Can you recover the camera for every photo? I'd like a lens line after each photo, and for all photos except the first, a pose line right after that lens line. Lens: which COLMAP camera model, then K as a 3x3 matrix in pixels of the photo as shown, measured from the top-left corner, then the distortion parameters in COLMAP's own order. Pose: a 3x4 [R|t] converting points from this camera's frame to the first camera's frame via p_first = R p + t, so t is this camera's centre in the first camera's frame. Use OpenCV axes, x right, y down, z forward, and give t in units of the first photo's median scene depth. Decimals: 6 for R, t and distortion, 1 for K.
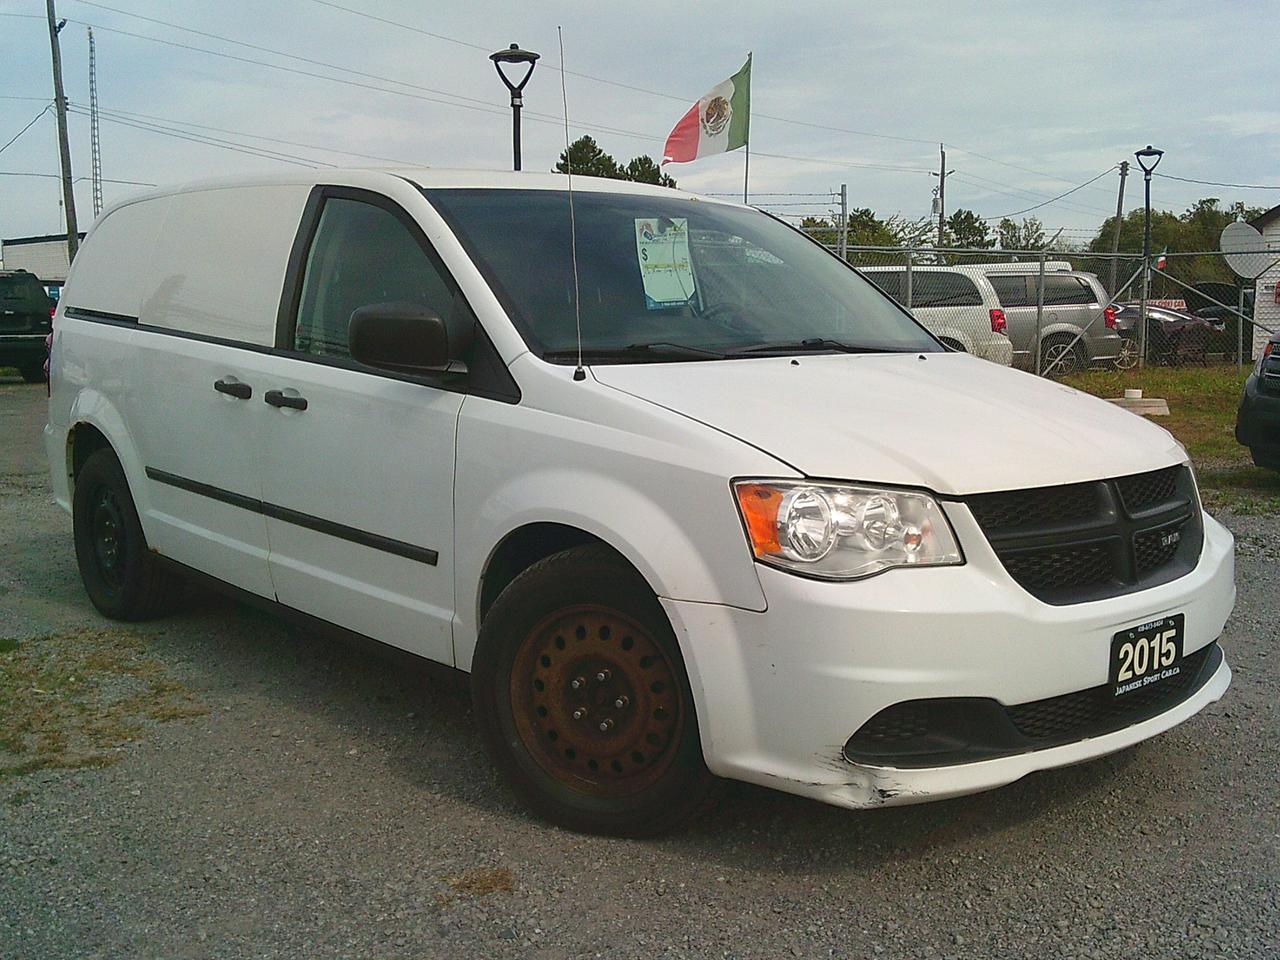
lens RADIAL K [[1340.3, 0, 677.0], [0, 1340.3, 475.4], [0, 0, 1]] dist [0.101641, -0.166153]
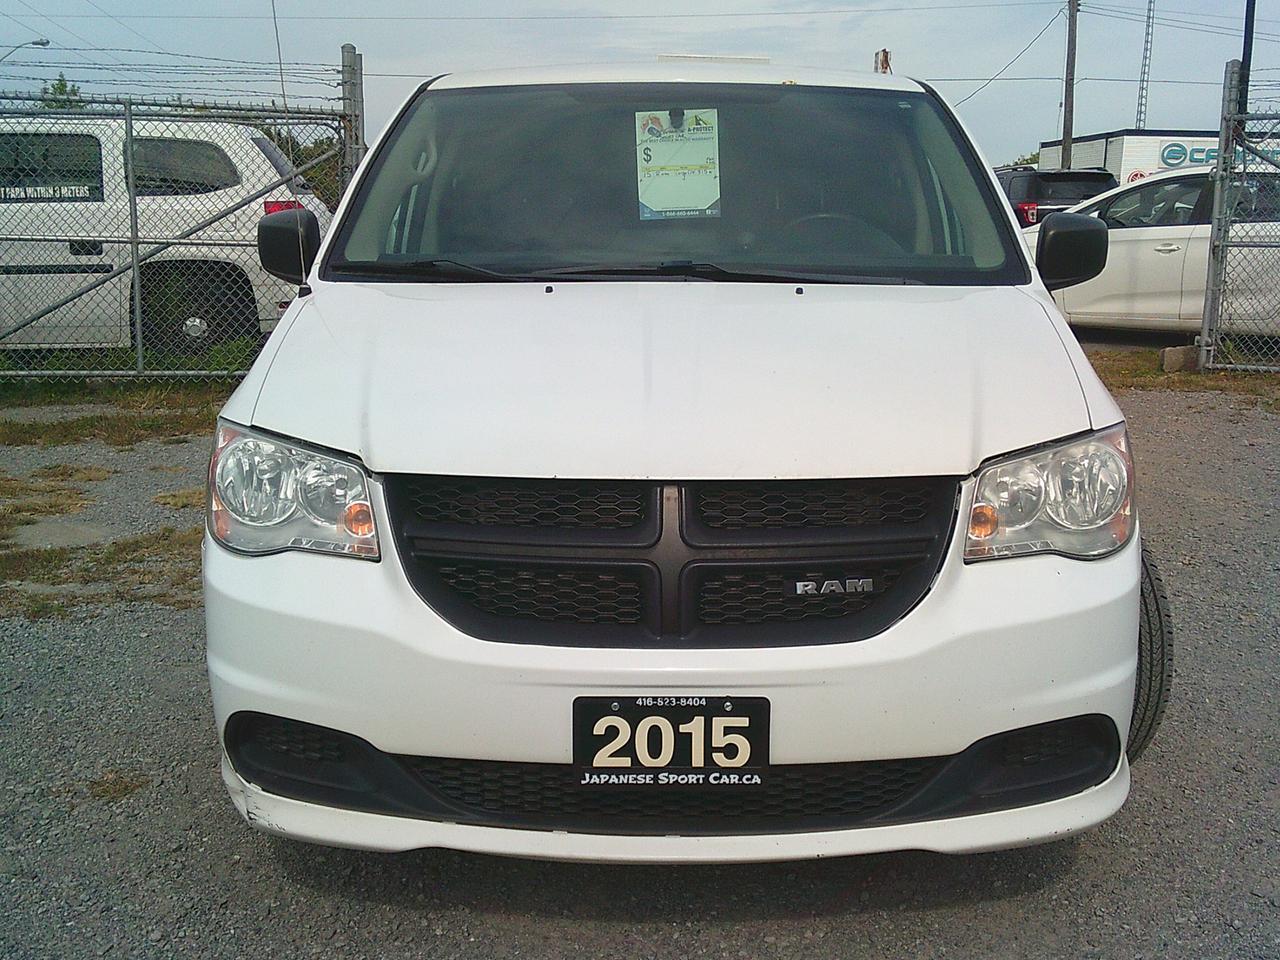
lens RADIAL K [[1340.3, 0, 677.0], [0, 1340.3, 475.4], [0, 0, 1]] dist [0.101641, -0.166153]
pose [[0.745569, 0.134669, -0.652680, 0.760751], [-0.086887, 0.990653, 0.105151, -0.071871], [0.660740, -0.021688, 0.750302, 0.483693]]
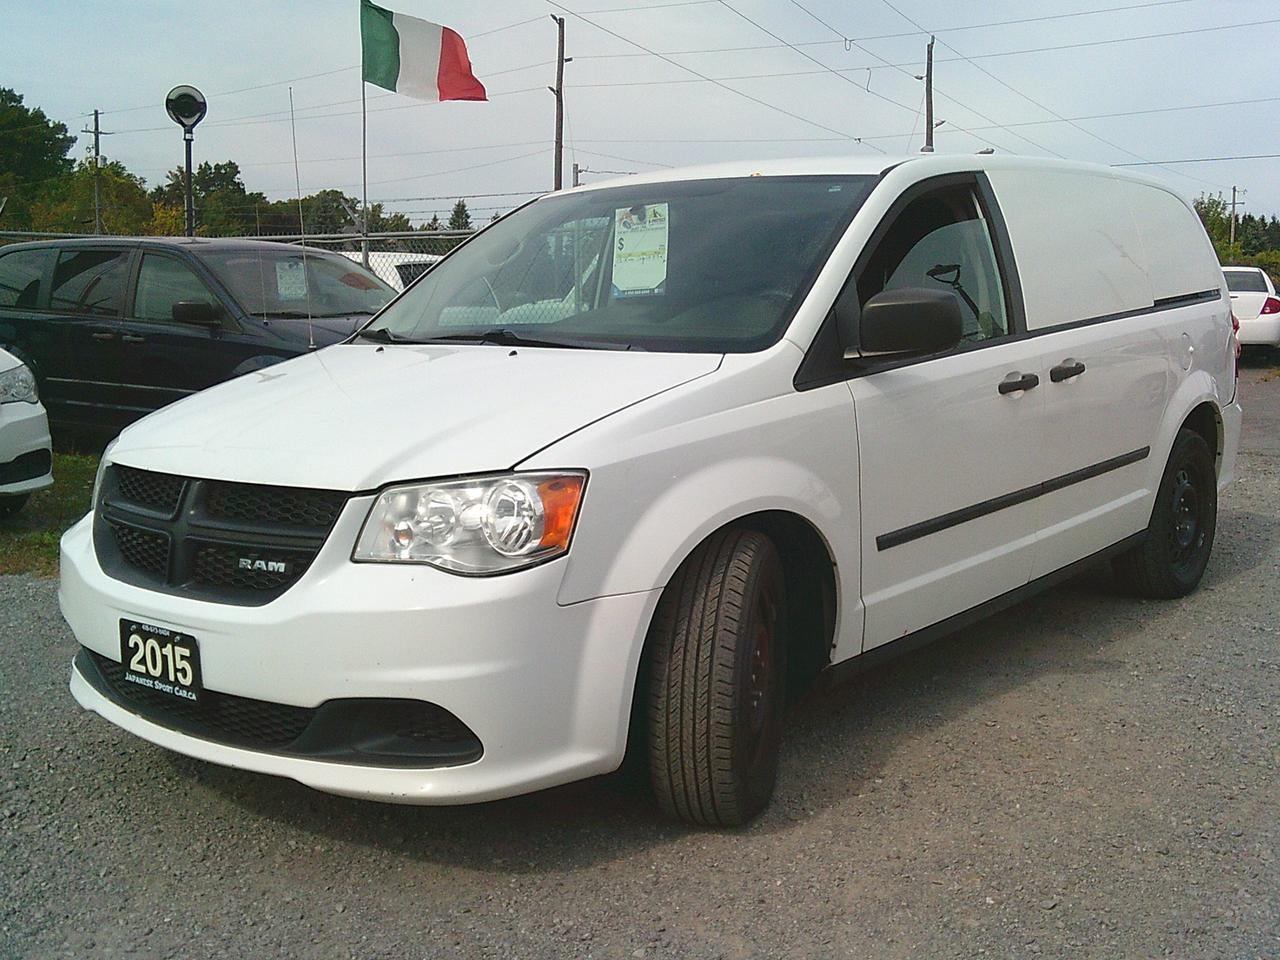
lens RADIAL K [[1340.3, 0, 677.0], [0, 1340.3, 475.4], [0, 0, 1]] dist [0.101641, -0.166153]
pose [[0.178027, 0.129046, -0.975527, 1.314250], [-0.113756, 0.987416, 0.109859, -0.142981], [0.977428, 0.091414, 0.190466, 1.141444]]
